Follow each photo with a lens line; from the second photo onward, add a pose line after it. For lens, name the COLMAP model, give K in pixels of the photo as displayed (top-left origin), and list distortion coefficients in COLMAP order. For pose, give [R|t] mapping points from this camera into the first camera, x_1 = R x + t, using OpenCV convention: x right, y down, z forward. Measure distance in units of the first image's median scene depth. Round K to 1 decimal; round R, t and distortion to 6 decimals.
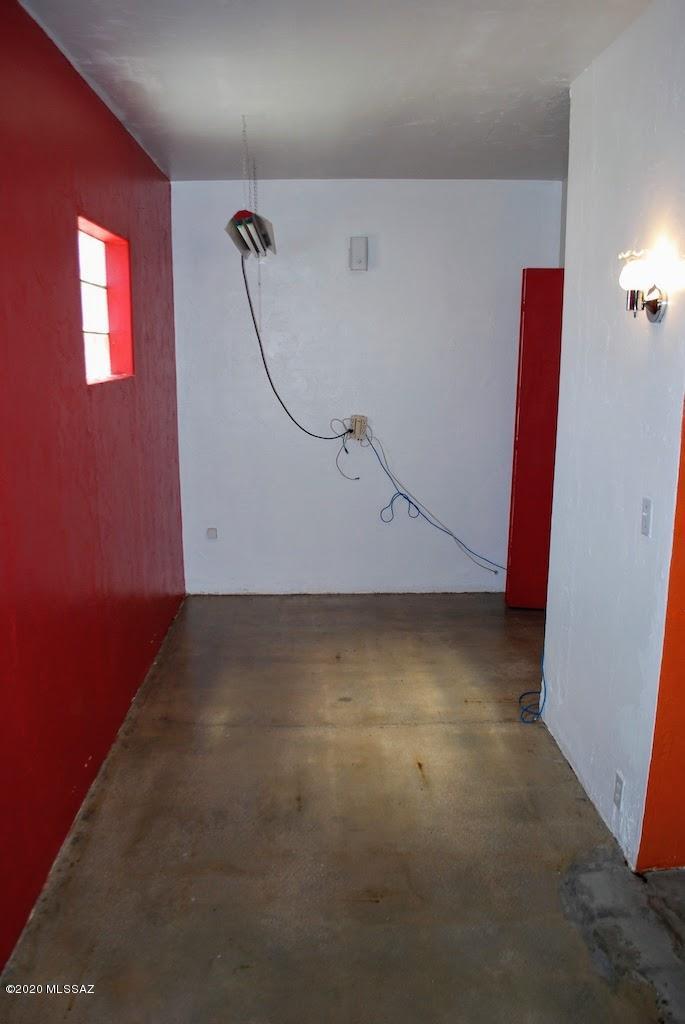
lens RADIAL K [[790.4, 0, 342.5], [0, 790.4, 512.0], [0, 0, 1]] dist [-0.069574, -0.004519]
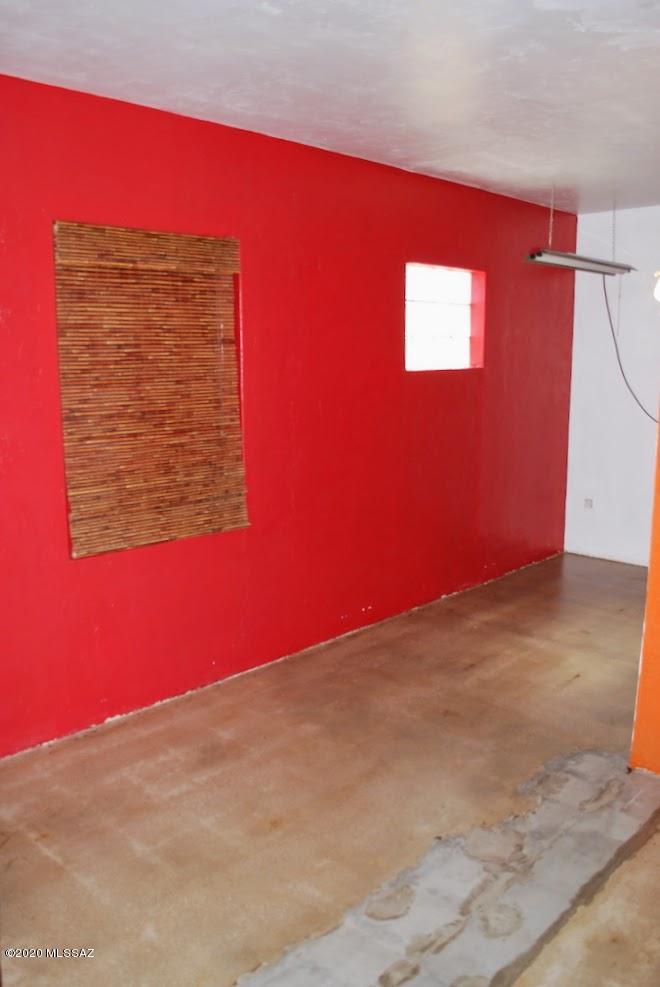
lens RADIAL K [[768.0, 0, 330.0], [0, 768.0, 493.5], [0, 0, 1]] dist [-0.114385, 0.002759]
pose [[0.710324, 0.121206, -0.693360, 0.613267], [-0.133677, 0.990364, 0.036177, 0.041528], [0.691064, 0.066989, 0.719682, -0.164741]]
